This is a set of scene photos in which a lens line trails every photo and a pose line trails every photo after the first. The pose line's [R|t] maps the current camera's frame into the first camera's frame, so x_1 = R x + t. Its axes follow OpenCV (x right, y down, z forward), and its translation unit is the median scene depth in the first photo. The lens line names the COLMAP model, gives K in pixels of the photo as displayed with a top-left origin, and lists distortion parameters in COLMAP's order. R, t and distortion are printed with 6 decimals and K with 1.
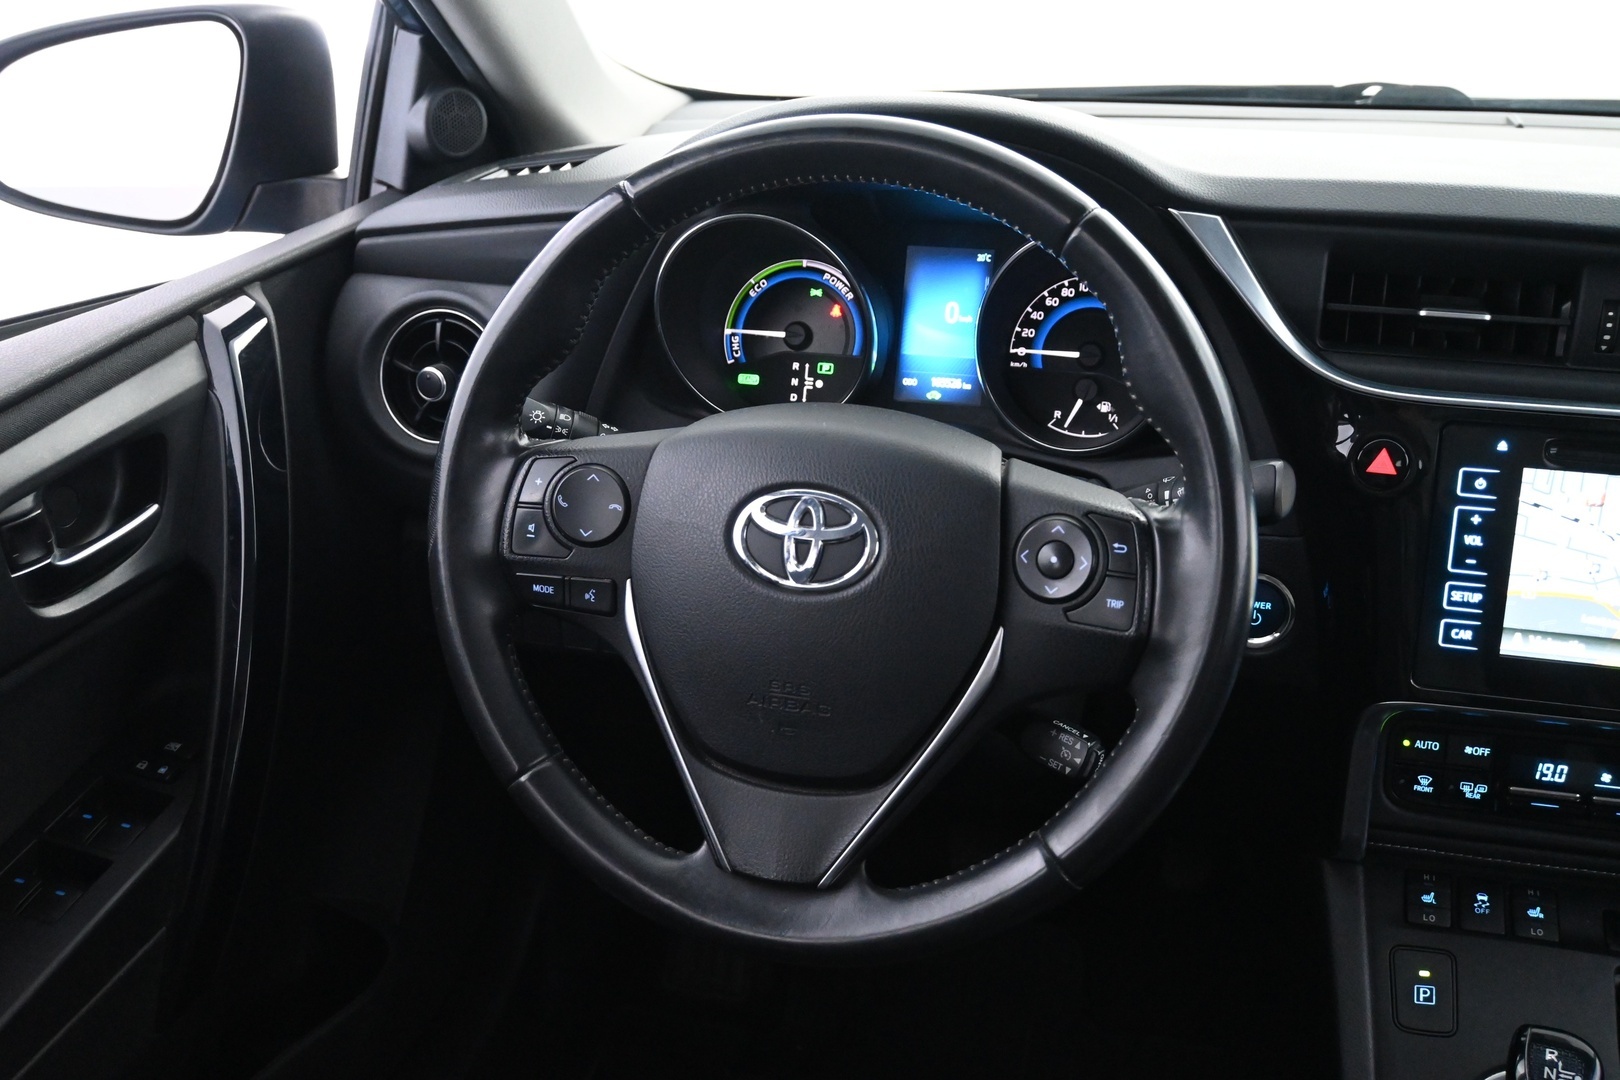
lens RADIAL K [[1664.7, 0, 804.3], [0, 1664.7, 535.0], [0, 0, 1]] dist [-0.002938, 0.000000]
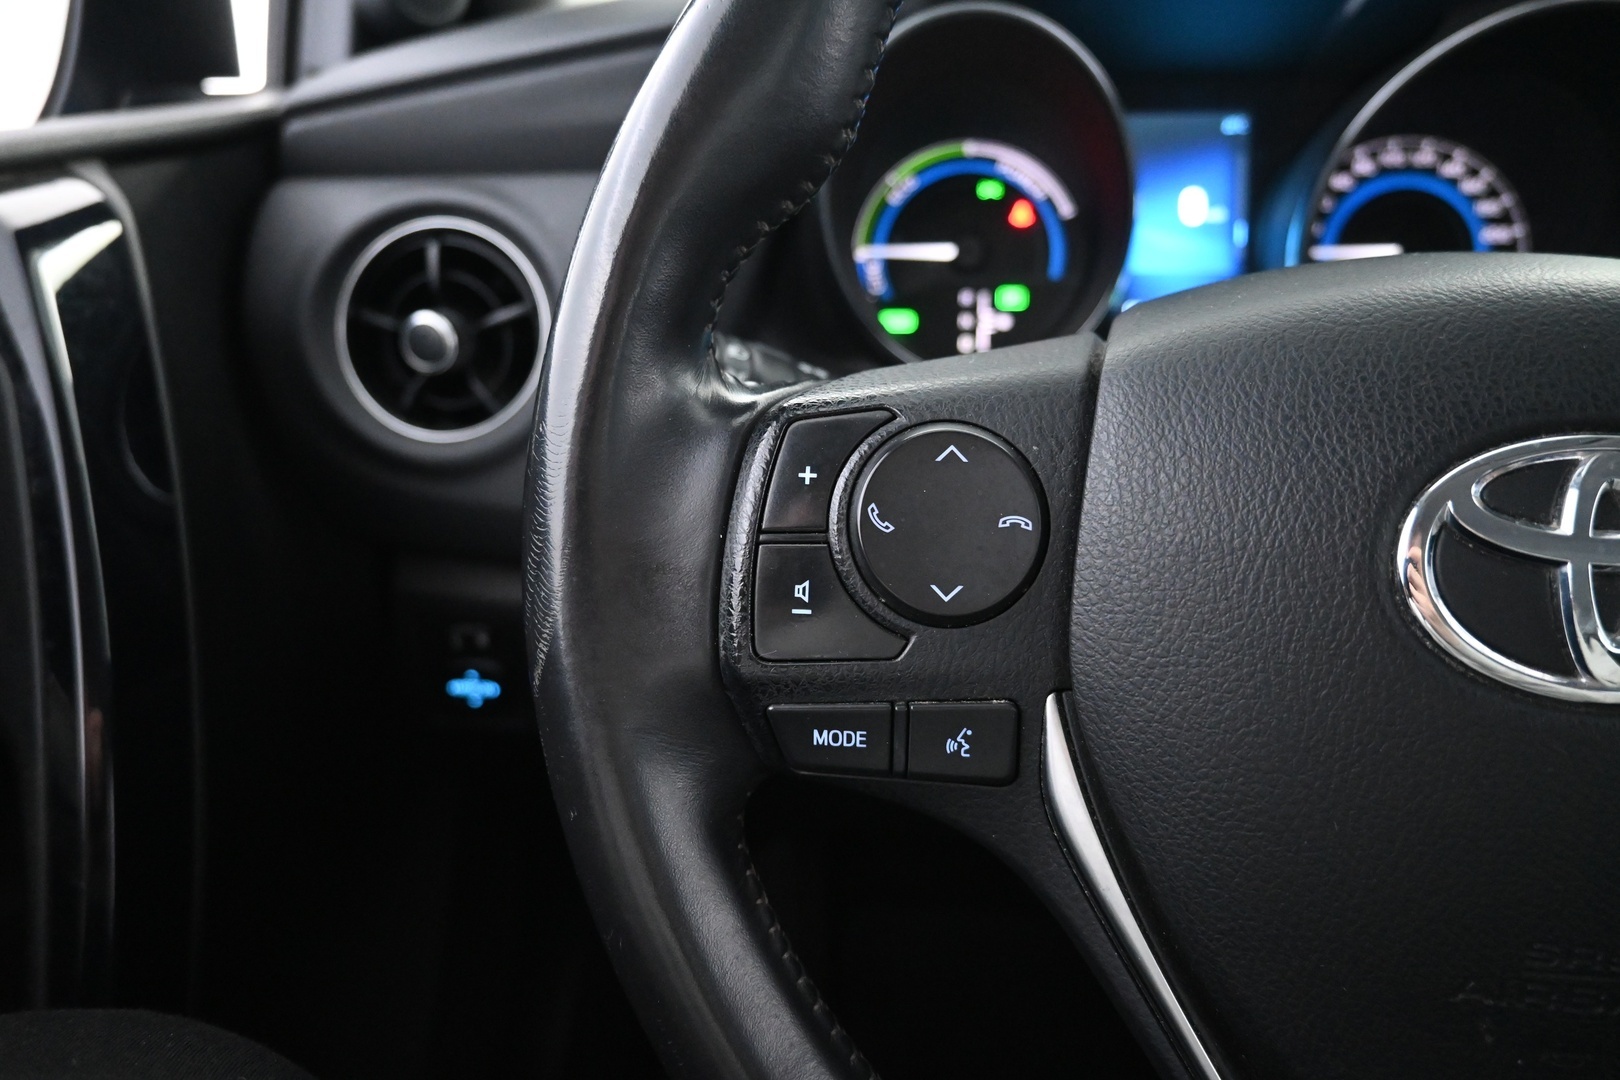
lens RADIAL K [[1117.6, 0, 813.5], [0, 1117.6, 536.1], [0, 0, 1]] dist [-0.009862, 0.007762]
pose [[0.983492, -0.073935, 0.165156, -0.181355], [0.071162, 0.997207, 0.022656, -0.020551], [-0.166370, -0.010529, 0.986007, 0.651667]]
